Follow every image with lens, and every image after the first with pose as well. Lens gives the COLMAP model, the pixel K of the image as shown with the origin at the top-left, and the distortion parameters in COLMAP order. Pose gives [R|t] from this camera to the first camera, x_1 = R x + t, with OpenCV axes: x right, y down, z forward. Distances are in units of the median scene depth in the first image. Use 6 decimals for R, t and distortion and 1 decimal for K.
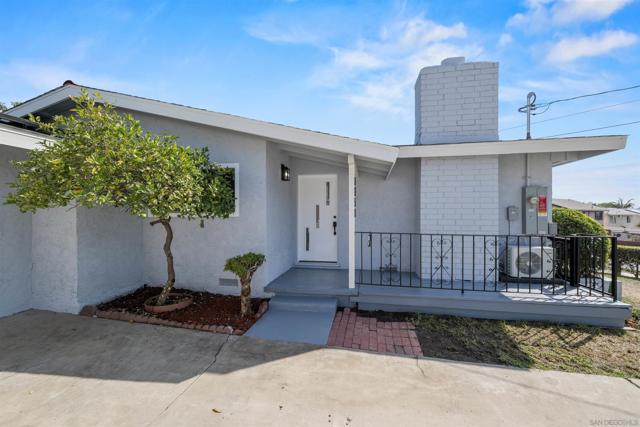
lens RADIAL K [[250.5, 0, 319.9], [0, 250.5, 215.8], [0, 0, 1]] dist [-0.001185, -0.000007]
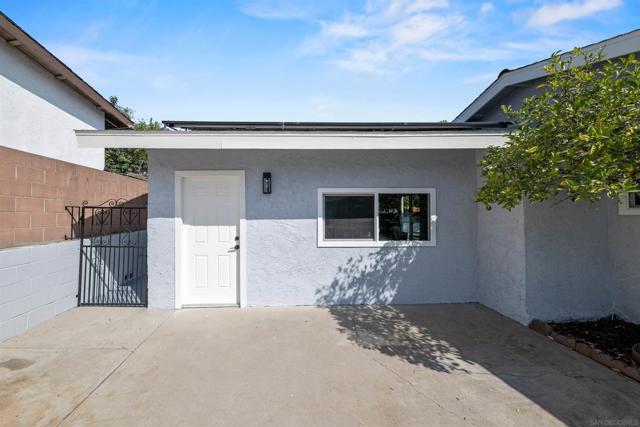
lens RADIAL K [[250.5, 0, 318.4], [0, 250.5, 214.0], [0, 0, 1]] dist [-0.001185, -0.000007]
pose [[0.333196, 0.000704, -0.942857, -0.384557], [0.003332, 0.999993, 0.001924, -0.001791], [0.942852, -0.003783, 0.333191, 0.024052]]
